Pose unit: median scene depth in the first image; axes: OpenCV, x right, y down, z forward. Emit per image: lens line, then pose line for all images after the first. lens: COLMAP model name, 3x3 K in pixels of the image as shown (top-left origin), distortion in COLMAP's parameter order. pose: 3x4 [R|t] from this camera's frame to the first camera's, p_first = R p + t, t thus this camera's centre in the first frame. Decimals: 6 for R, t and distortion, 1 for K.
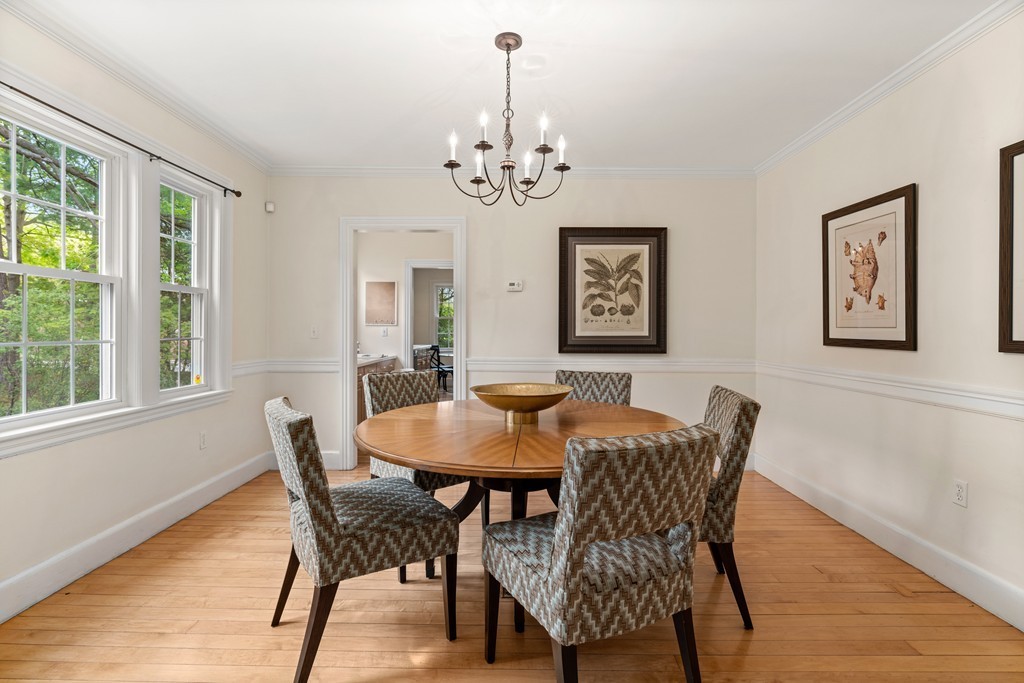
lens RADIAL K [[467.7, 0, 509.0], [0, 467.7, 335.6], [0, 0, 1]] dist [-0.001128, 0.000036]
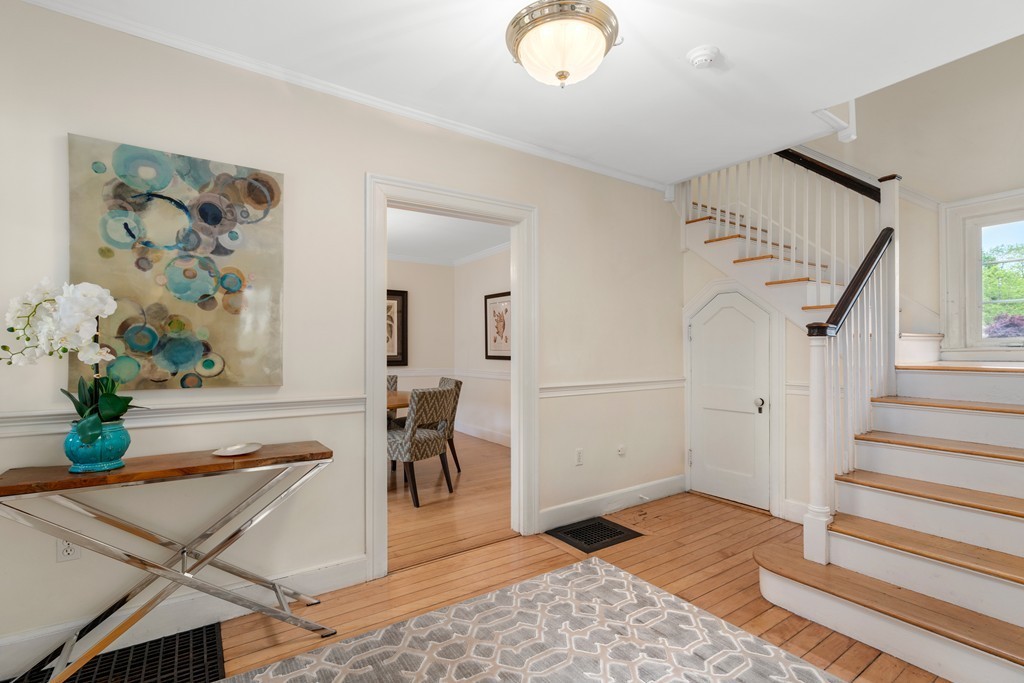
lens RADIAL K [[467.7, 0, 509.0], [0, 467.7, 335.6], [0, 0, 1]] dist [-0.001128, 0.000036]
pose [[0.802008, 0.017711, 0.597051, -0.517122], [0.010504, 0.998988, -0.043744, 0.009978], [-0.597221, 0.041354, 0.801010, -0.778323]]
